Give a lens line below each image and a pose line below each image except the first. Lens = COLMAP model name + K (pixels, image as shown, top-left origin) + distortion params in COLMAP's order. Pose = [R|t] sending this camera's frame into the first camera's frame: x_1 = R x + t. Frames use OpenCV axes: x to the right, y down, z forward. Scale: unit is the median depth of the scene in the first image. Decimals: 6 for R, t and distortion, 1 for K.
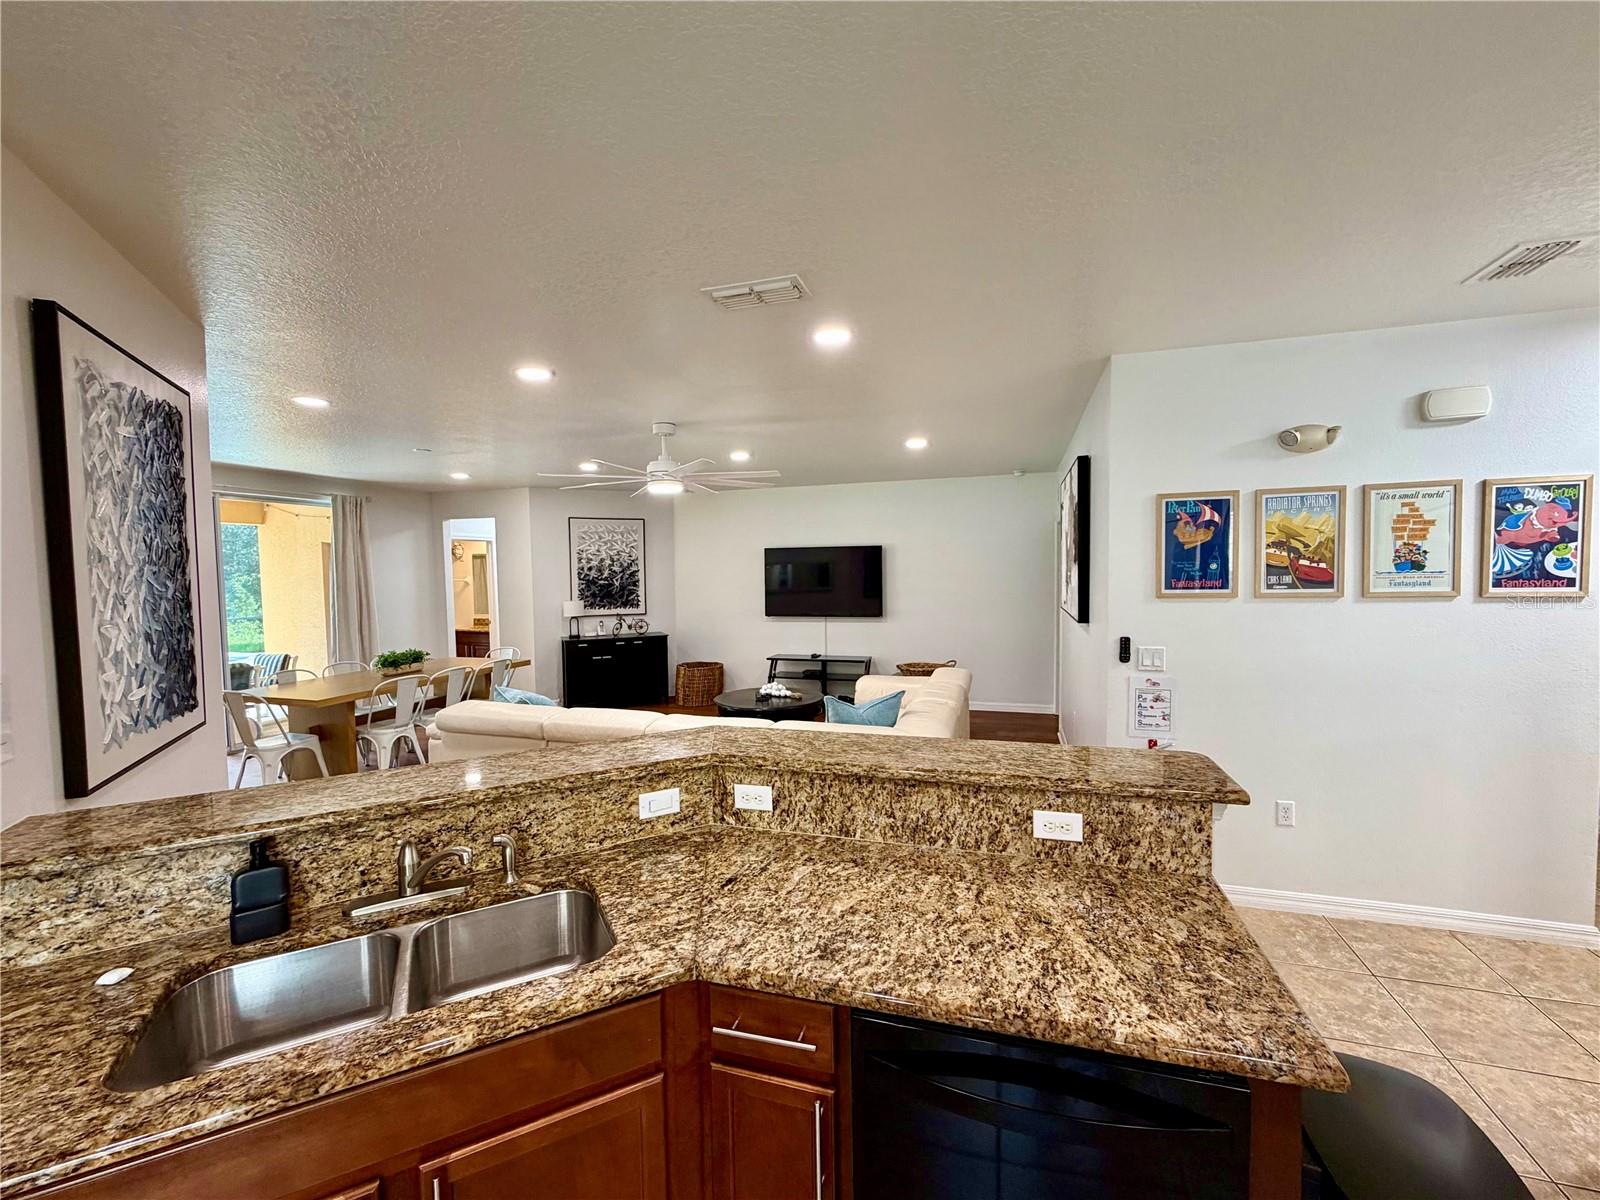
lens RADIAL K [[658.7, 0, 802.4], [0, 658.7, 602.6], [0, 0, 1]] dist [0.000065, -0.000606]
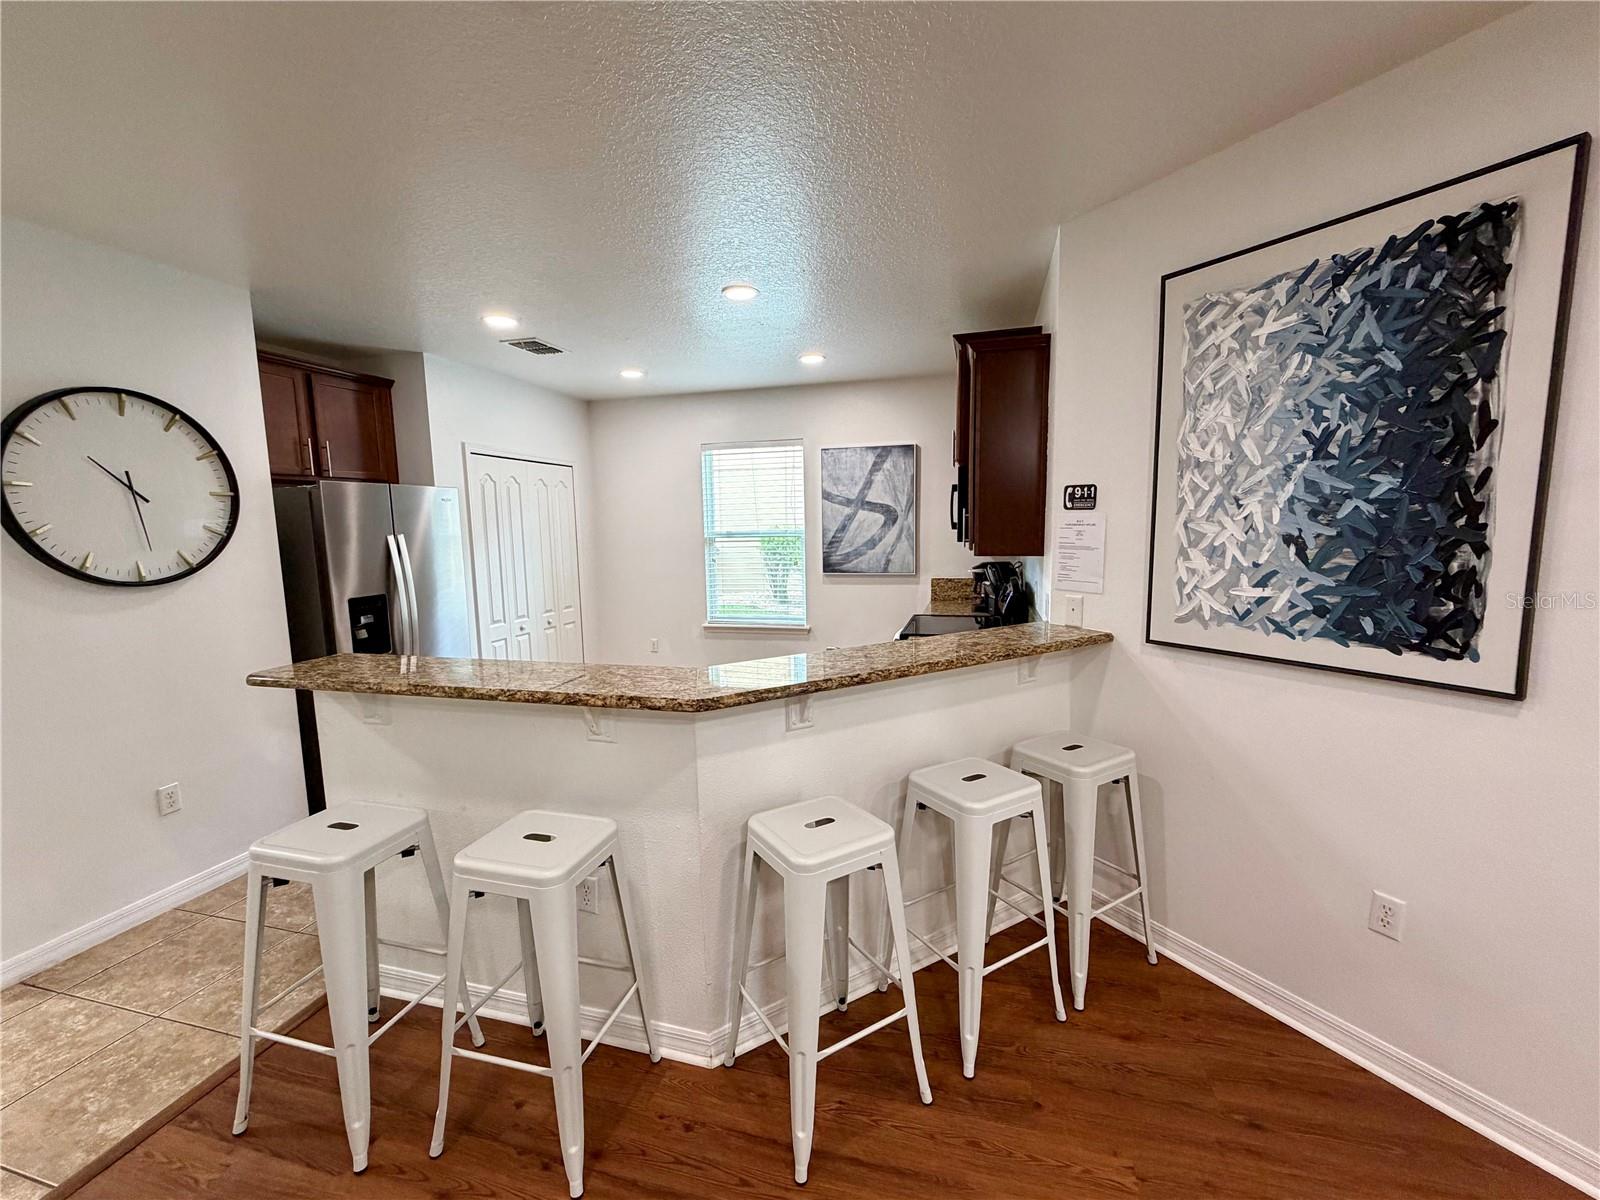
lens RADIAL K [[658.7, 0, 802.4], [0, 658.7, 602.6], [0, 0, 1]] dist [0.000065, -0.000606]
pose [[-0.998424, 0.039557, -0.039808, -0.089120], [0.032073, 0.984285, 0.173651, -0.015752], [0.046052, 0.172101, -0.984002, 0.671558]]
